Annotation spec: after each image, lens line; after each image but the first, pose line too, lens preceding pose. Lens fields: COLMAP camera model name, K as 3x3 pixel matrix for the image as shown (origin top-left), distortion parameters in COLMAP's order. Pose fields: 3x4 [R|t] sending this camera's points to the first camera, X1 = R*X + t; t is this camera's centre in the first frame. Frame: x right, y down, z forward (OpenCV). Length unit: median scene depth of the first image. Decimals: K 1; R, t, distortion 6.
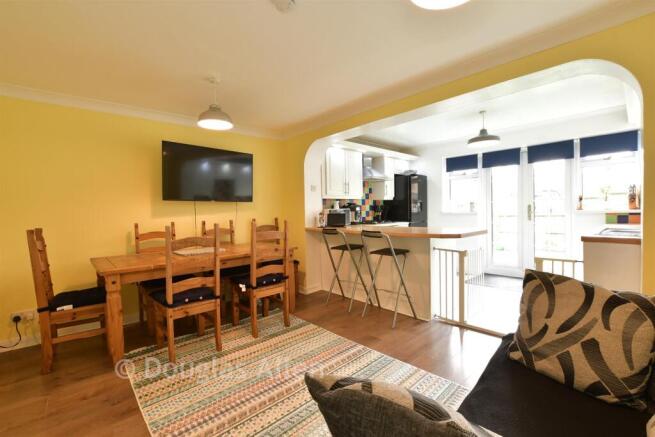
lens RADIAL K [[288.1, 0, 327.5], [0, 288.1, 218.5], [0, 0, 1]] dist [-0.027970, 0.000004]
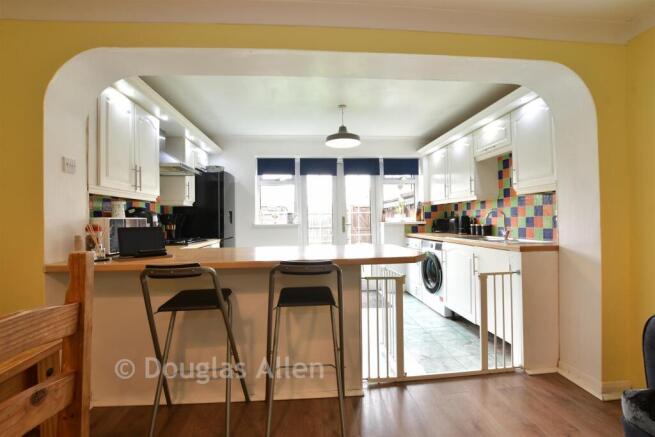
lens RADIAL K [[288.1, 0, 327.5], [0, 288.1, 218.5], [0, 0, 1]] dist [-0.027970, 0.000004]
pose [[0.602542, 0.014024, 0.797964, -0.132271], [0.023536, 0.999098, -0.035330, -0.007191], [-0.797740, 0.040069, 0.601669, 0.428405]]
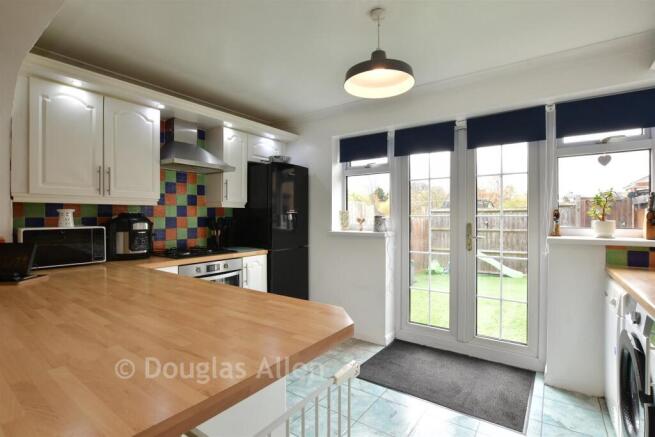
lens RADIAL K [[316.4, 0, 327.5], [0, 316.4, 218.5], [0, 0, 1]] dist [-0.030851, 0.000173]
pose [[0.975795, 0.017583, 0.217978, 0.299735], [-0.013075, 0.999670, -0.022104, -0.039878], [-0.218295, 0.018719, 0.975703, 0.450872]]
